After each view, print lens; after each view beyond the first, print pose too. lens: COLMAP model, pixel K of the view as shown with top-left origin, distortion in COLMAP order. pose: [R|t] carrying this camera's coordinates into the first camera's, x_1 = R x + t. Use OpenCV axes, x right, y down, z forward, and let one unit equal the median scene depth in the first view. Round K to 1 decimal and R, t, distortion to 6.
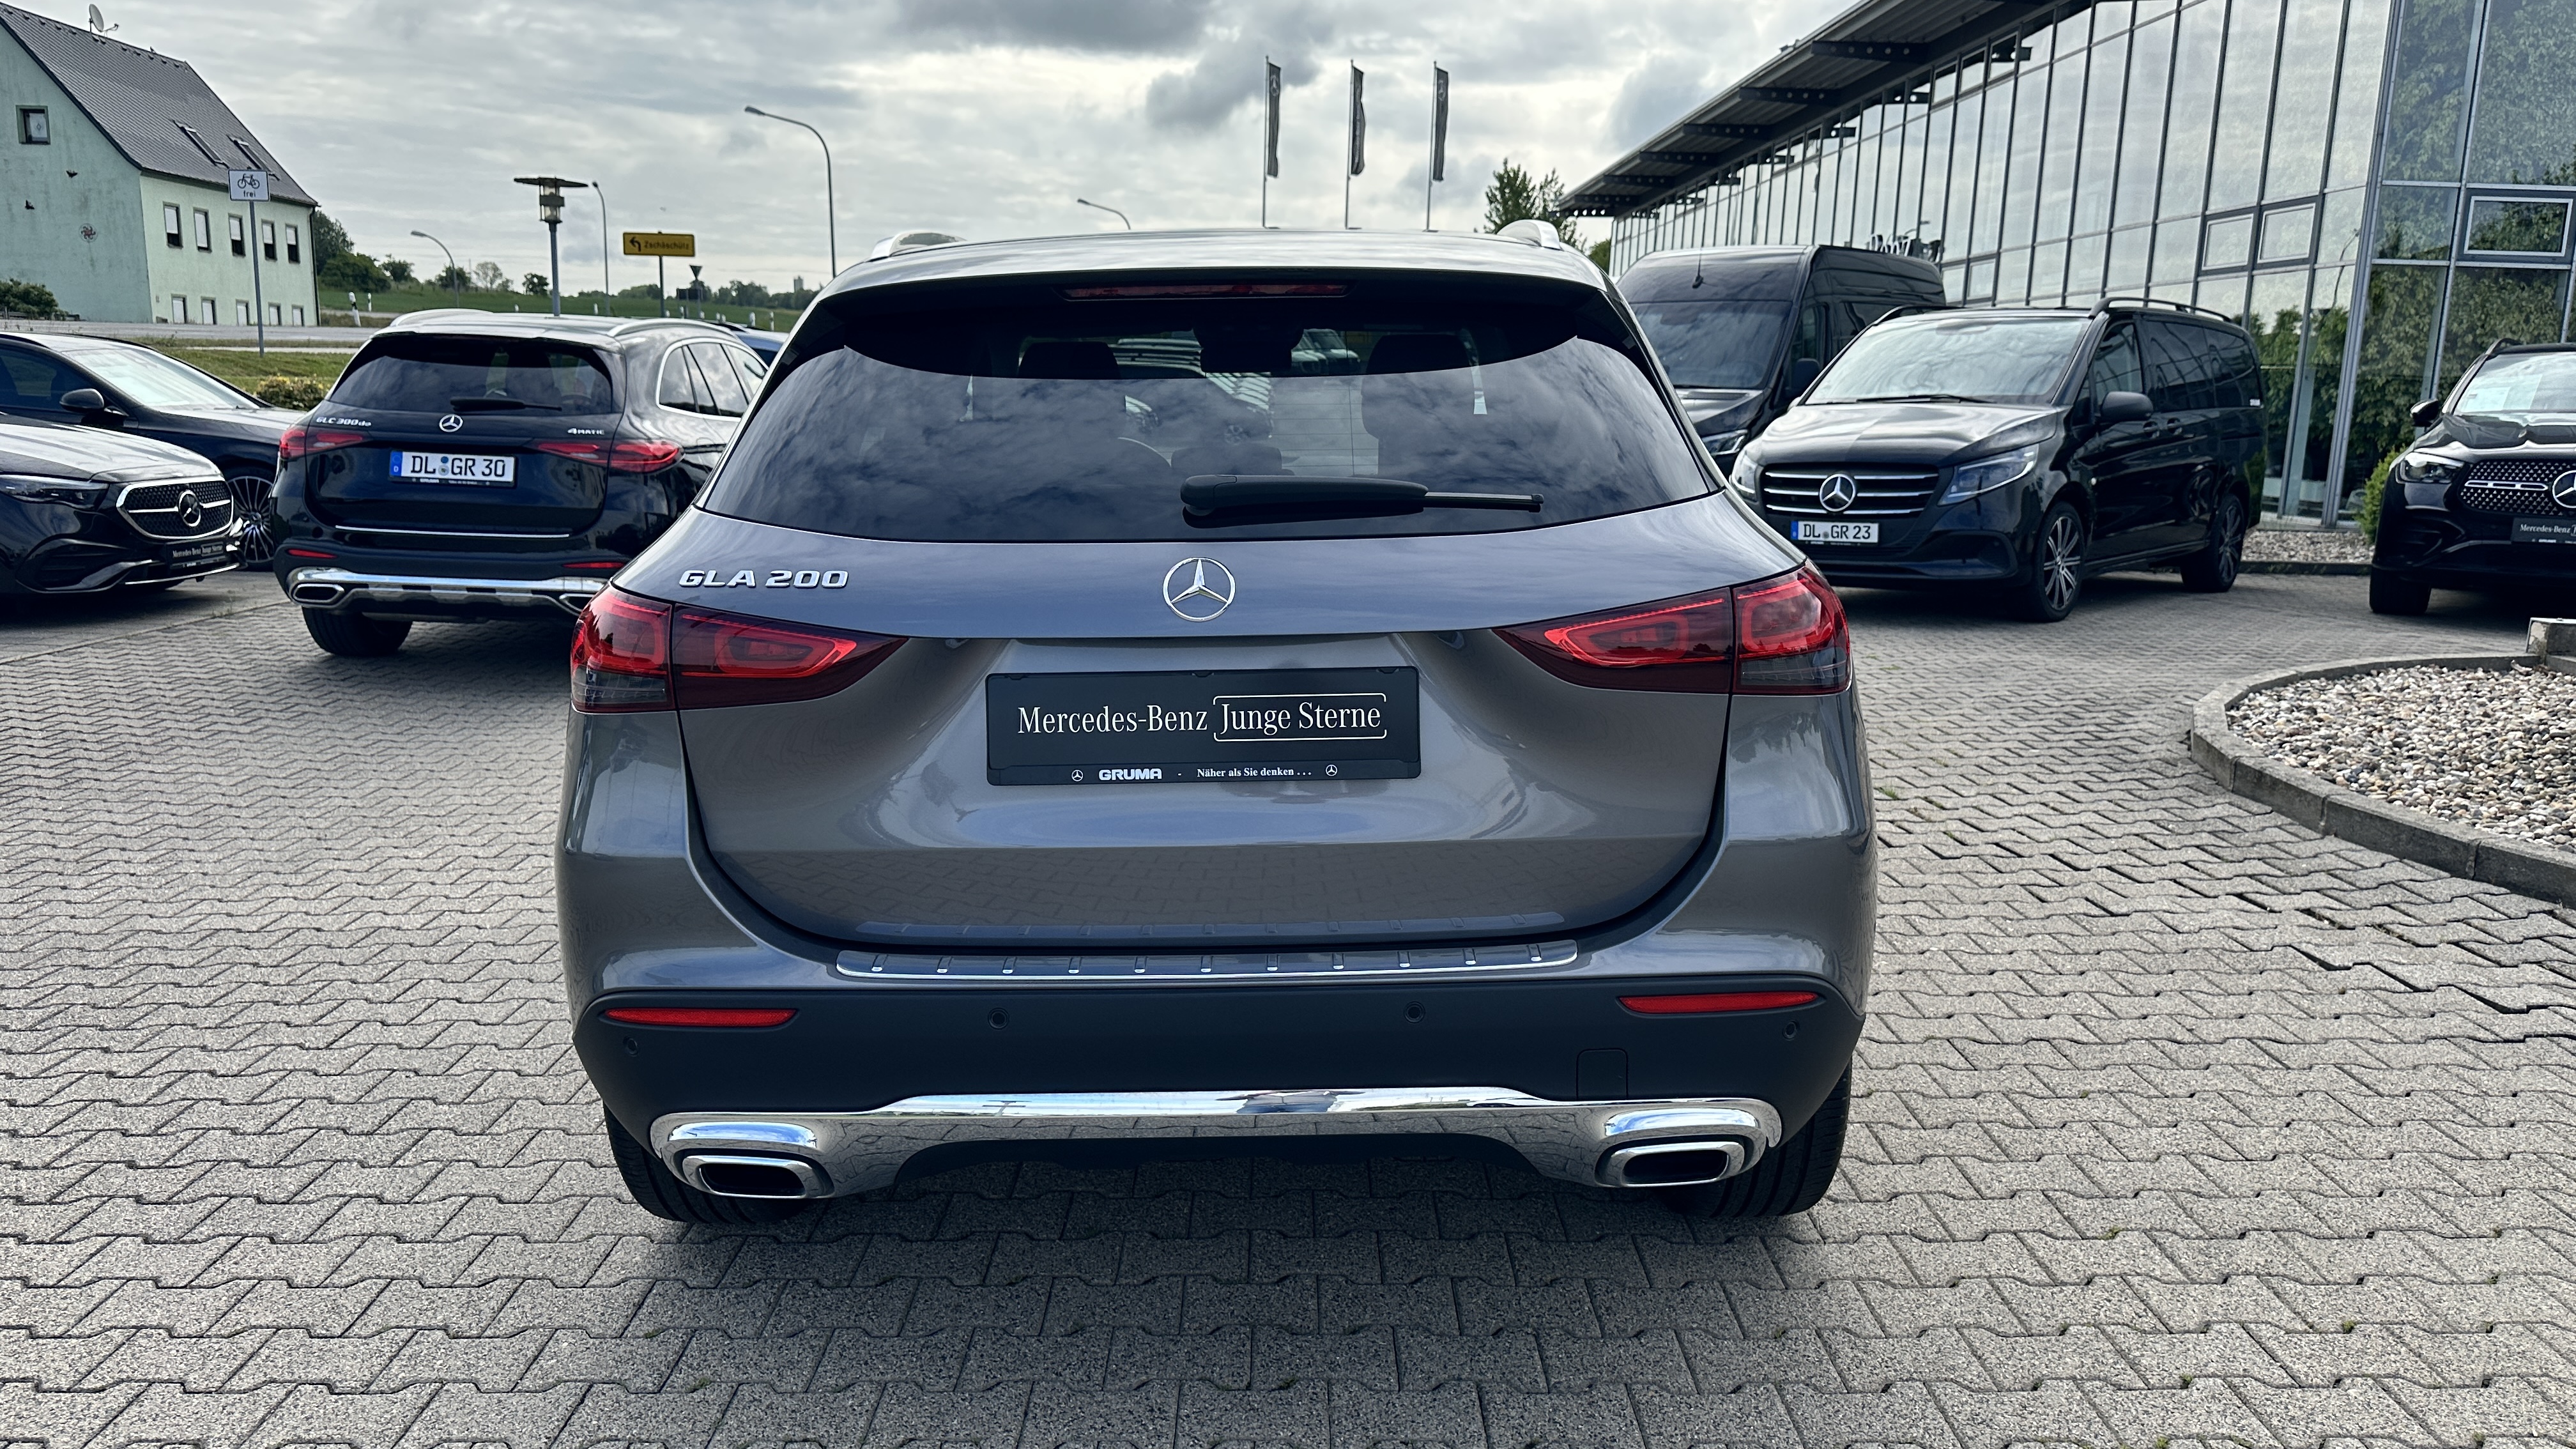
lens RADIAL K [[1857.6, 0, 1286.2], [0, 1857.6, 695.9], [0, 0, 1]] dist [-0.011381, 0.030001]
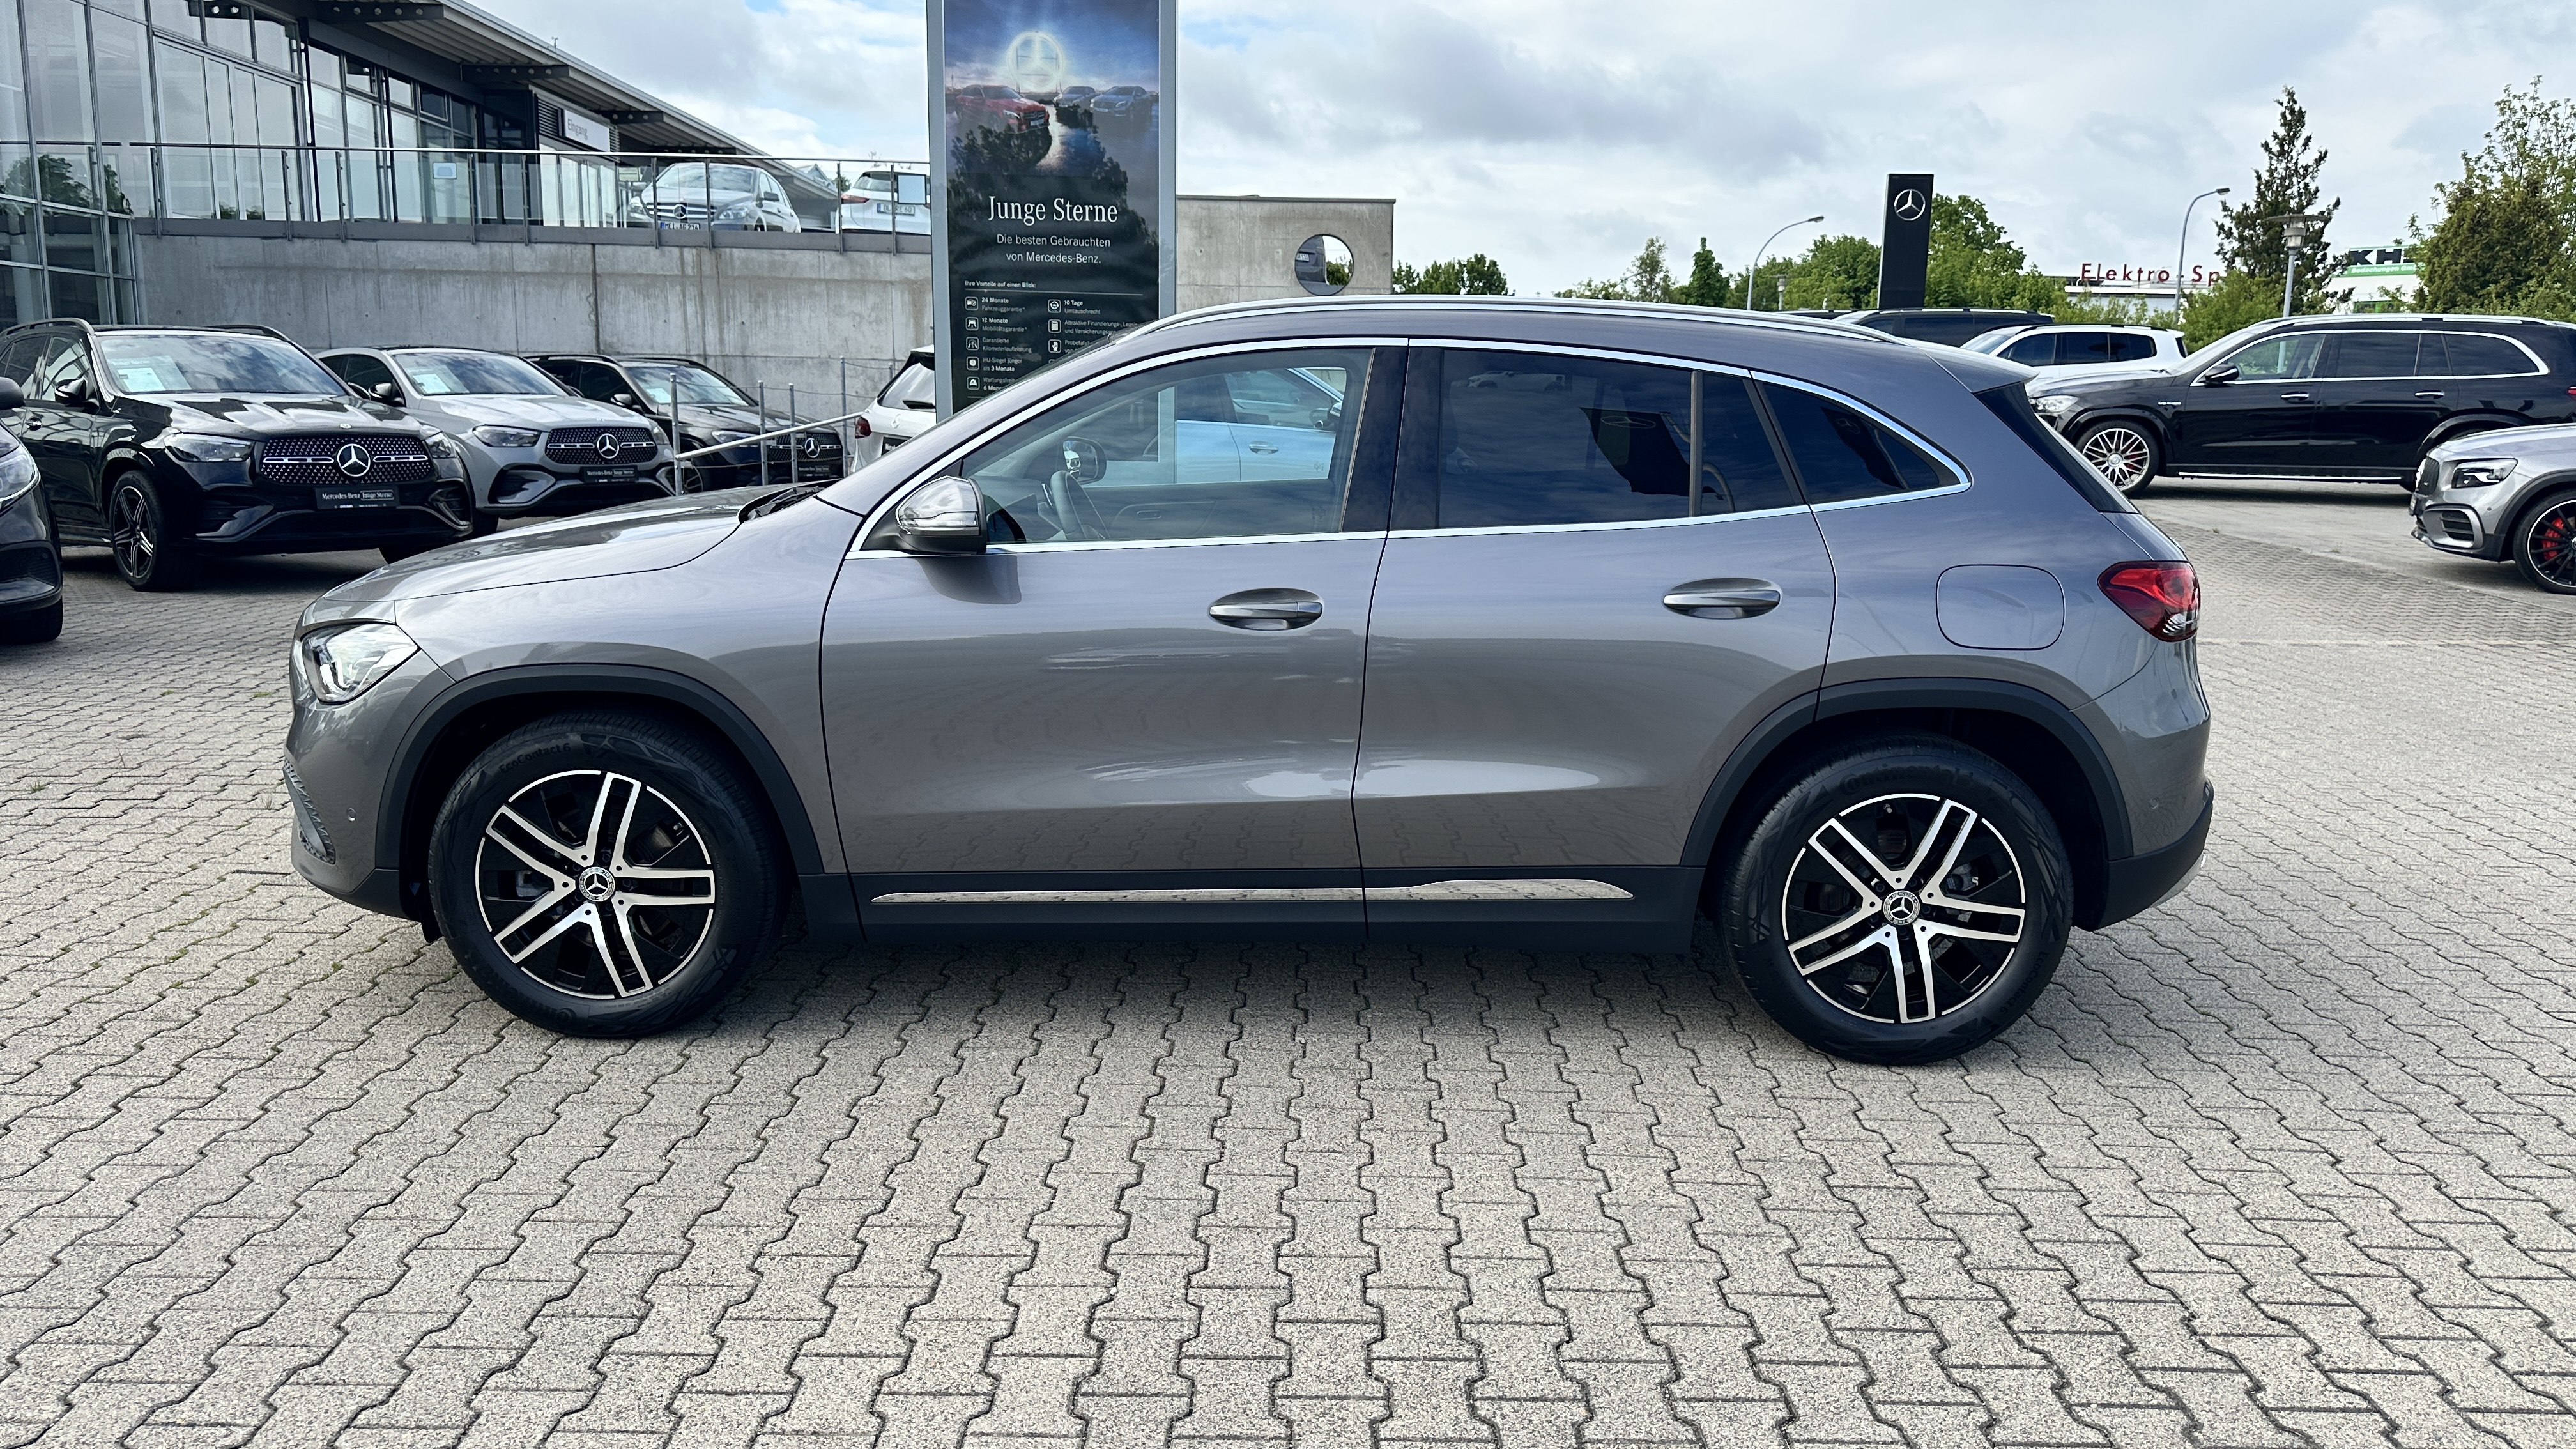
lens RADIAL K [[1797.0, 0, 1315.1], [0, 1797.0, 721.1], [0, 0, 1]] dist [0.080133, -0.092710]
pose [[-0.006884, -0.190128, 0.981735, -1.229625], [0.147652, 0.970804, 0.189046, -0.212788], [-0.989015, 0.146256, 0.021390, 1.088262]]
